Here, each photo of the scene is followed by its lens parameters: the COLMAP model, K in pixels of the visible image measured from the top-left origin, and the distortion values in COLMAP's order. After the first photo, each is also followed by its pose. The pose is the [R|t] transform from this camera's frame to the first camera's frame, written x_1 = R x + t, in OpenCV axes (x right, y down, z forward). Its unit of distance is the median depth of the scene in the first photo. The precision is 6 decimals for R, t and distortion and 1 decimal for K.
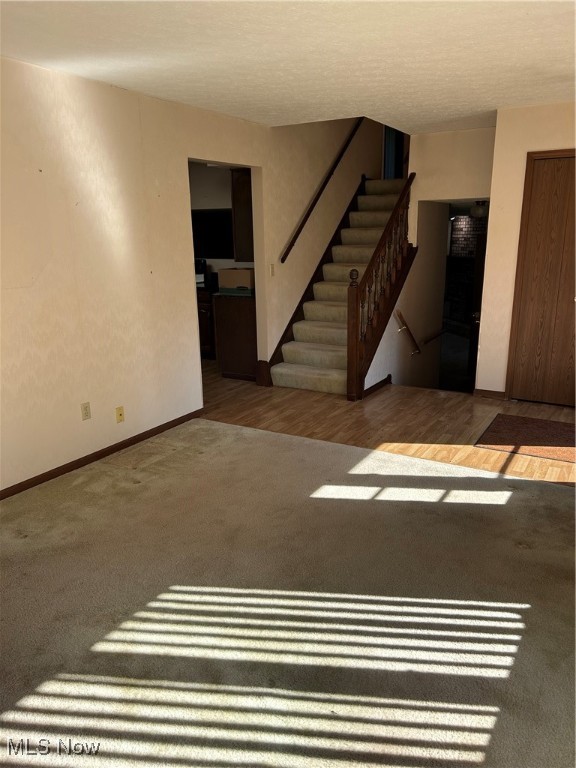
lens RADIAL K [[577.7, 0, 288.5], [0, 577.7, 384.1], [0, 0, 1]] dist [0.032462, -0.031867]
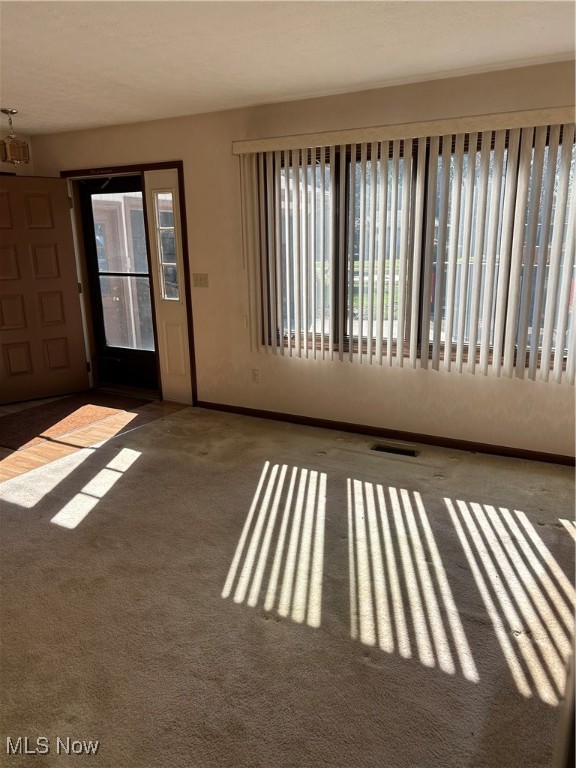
lens RADIAL K [[577.7, 0, 288.9], [0, 577.7, 384.6], [0, 0, 1]] dist [0.032462, -0.031867]
pose [[-0.025317, -0.239582, 0.970546, -0.754718], [0.266944, 0.933984, 0.237520, -0.135112], [-0.963379, 0.265095, 0.040309, 0.531959]]
